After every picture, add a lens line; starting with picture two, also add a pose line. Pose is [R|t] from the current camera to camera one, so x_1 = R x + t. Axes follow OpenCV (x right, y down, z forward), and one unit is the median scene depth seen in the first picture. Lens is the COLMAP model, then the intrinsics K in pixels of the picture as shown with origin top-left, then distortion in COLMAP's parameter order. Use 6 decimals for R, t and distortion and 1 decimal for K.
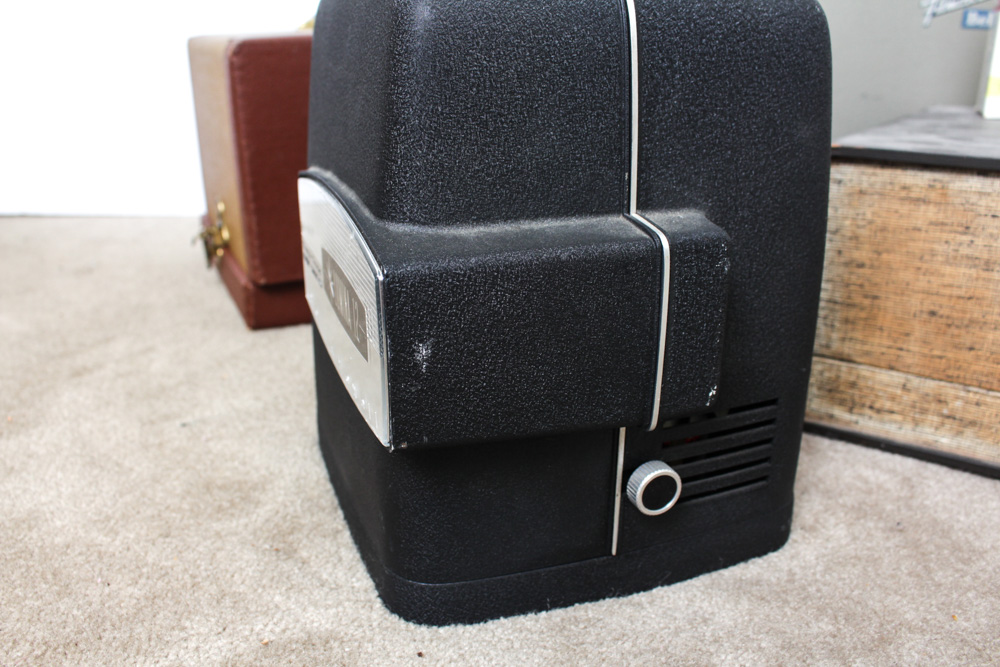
lens RADIAL K [[912.5, 0, 460.9], [0, 912.5, 319.5], [0, 0, 1]] dist [-0.136041, 0.116658]
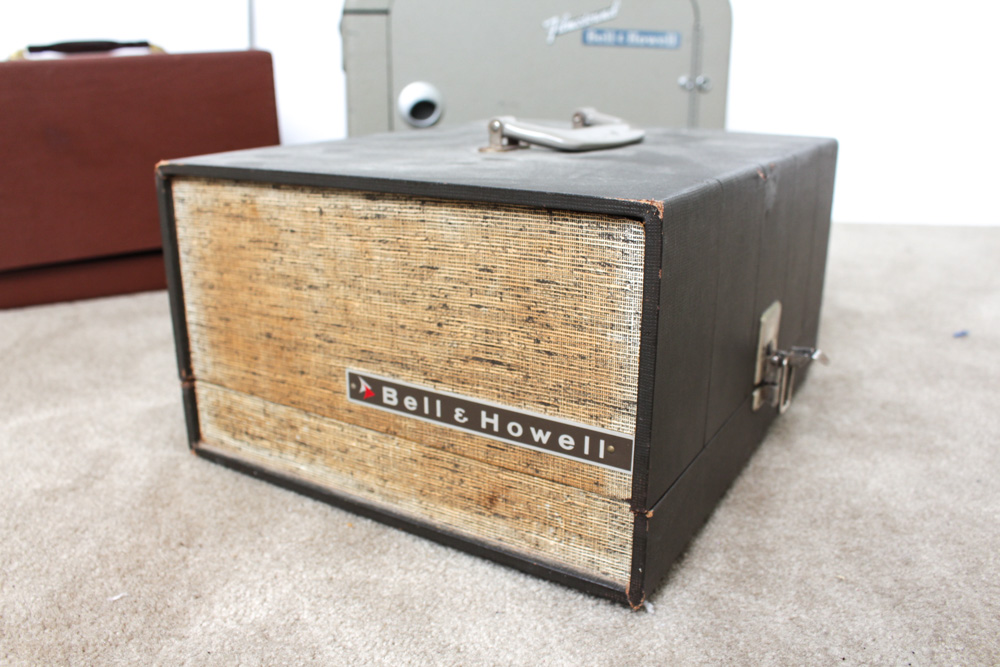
lens RADIAL K [[835.0, 0, 486.6], [0, 835.0, 338.9], [0, 0, 1]] dist [-0.125145, 0.072351]
pose [[0.999056, -0.016678, 0.040118, 0.722209], [0.016566, 0.999858, 0.003122, -0.002030], [-0.040164, -0.002454, 0.999190, 0.103135]]
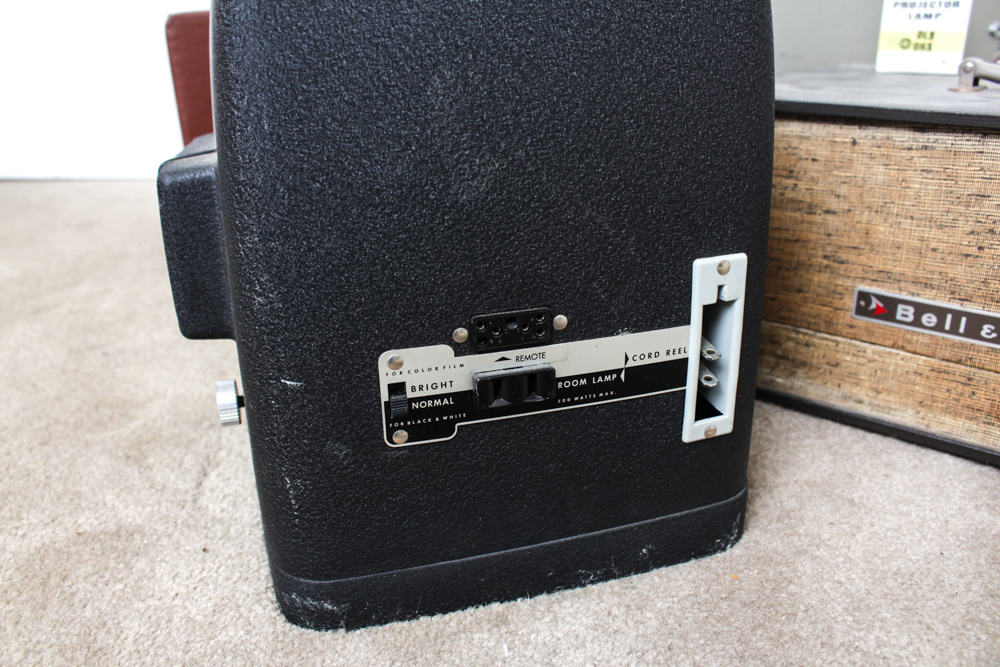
lens RADIAL K [[835.0, 0, 470.3], [0, 835.0, 328.1], [0, 0, 1]] dist [-0.125145, 0.072351]
pose [[0.995676, 0.012768, -0.092013, 0.278496], [-0.007825, 0.998516, 0.053888, 0.027370], [0.092565, -0.052935, 0.994299, 0.014678]]
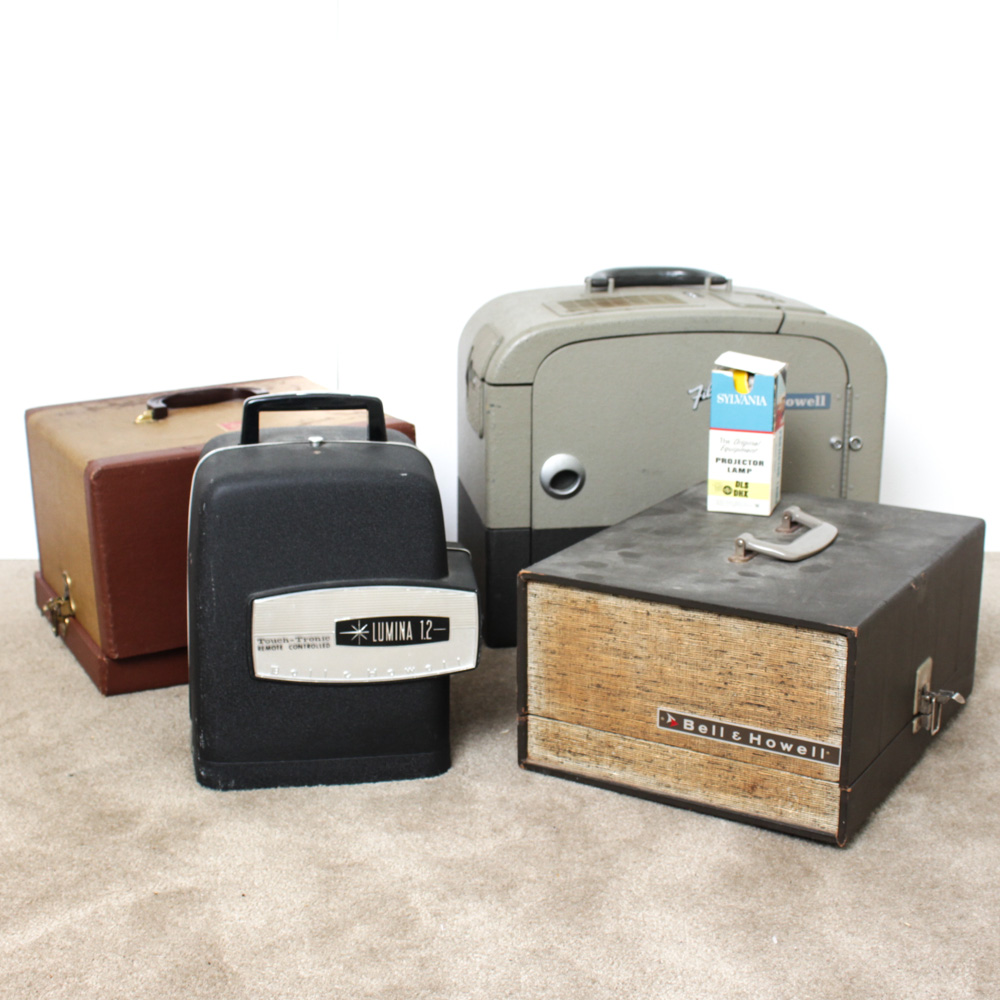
lens RADIAL K [[1808.7, 0, 475.6], [0, 1808.7, 498.7], [0, 0, 1]] dist [-0.118063, 0.000000]
pose [[0.997824, -0.016492, 0.063841, 0.147005], [0.019470, 0.998737, -0.046324, -0.177977], [-0.062996, 0.047466, 0.996884, -1.926727]]
